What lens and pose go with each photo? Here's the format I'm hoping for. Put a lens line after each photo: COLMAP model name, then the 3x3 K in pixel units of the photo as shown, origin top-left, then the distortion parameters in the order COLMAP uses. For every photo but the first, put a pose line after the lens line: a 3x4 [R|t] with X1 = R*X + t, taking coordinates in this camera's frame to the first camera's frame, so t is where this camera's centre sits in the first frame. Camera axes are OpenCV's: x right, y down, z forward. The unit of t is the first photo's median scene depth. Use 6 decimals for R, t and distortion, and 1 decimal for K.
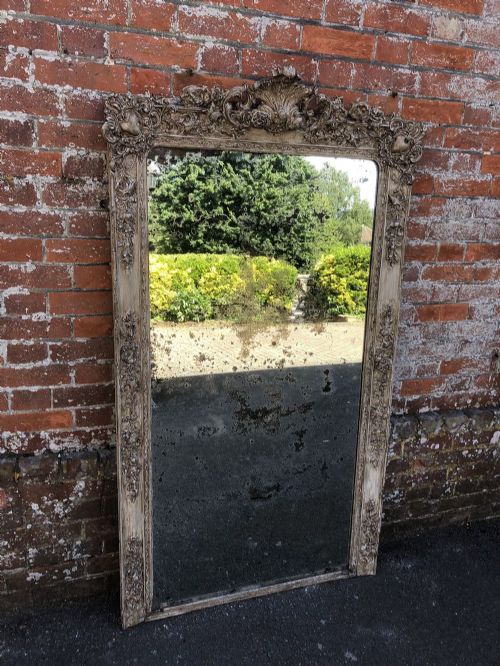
lens RADIAL K [[529.2, 0, 245.5], [0, 529.2, 331.9], [0, 0, 1]] dist [0.008090, 0.001895]
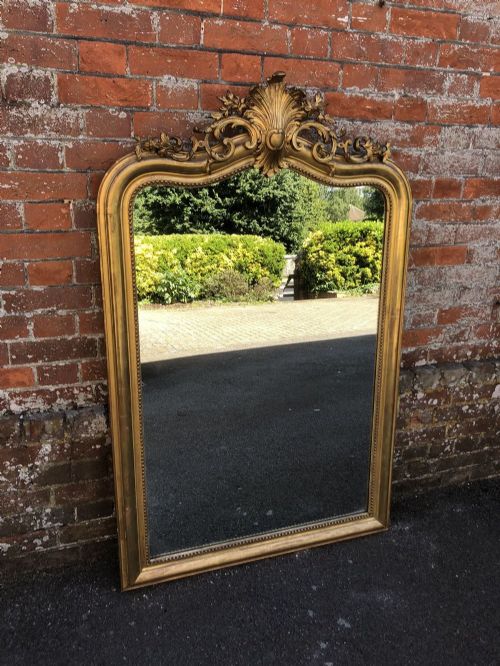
lens RADIAL K [[525.2, 0, 247.0], [0, 525.2, 330.0], [0, 0, 1]] dist [0.004436, 0.007231]
pose [[0.999680, -0.025238, -0.001882, 0.042657], [0.025292, 0.998952, 0.038136, 0.056864], [0.000917, -0.038171, 0.999271, 0.095289]]
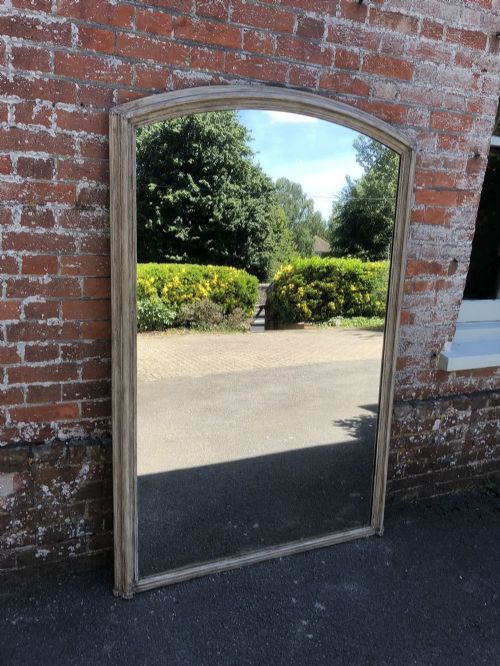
lens RADIAL K [[530.8, 0, 257.4], [0, 530.8, 330.1], [0, 0, 1]] dist [0.005534, 0.005983]
pose [[0.995418, -0.011939, 0.094872, -0.044945], [0.016127, 0.998923, -0.043499, 0.043842], [-0.094250, 0.044830, 0.994539, -0.191792]]
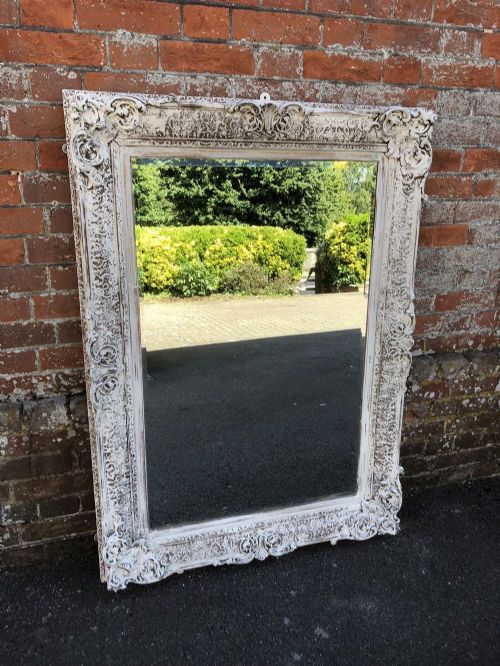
lens RADIAL K [[527.9, 0, 250.0], [0, 527.9, 333.0], [0, 0, 1]] dist [0.004982, 0.007527]
pose [[0.999206, -0.019704, -0.034627, 0.119988], [0.021860, 0.997773, 0.063019, 0.067429], [0.033309, -0.063726, 0.997411, 0.167868]]
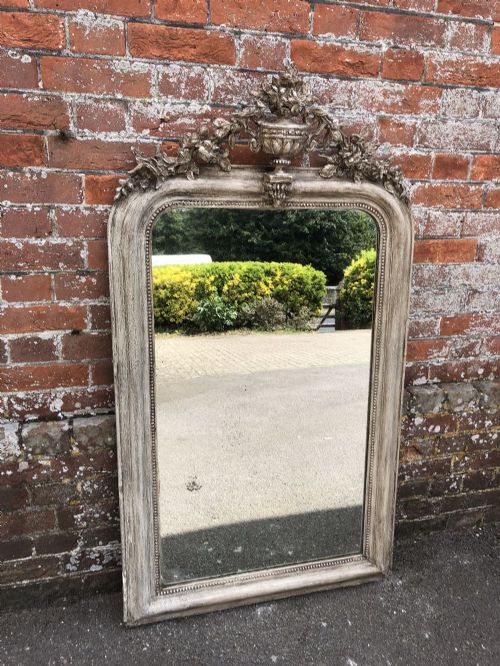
lens RADIAL K [[530.3, 0, 248.6], [0, 530.3, 333.5], [0, 0, 1]] dist [0.008560, 0.000209]
pose [[0.998684, -0.004460, -0.051084, 0.158404], [0.005185, 0.999888, 0.014064, 0.080621], [0.051015, -0.014311, 0.998595, 0.267217]]
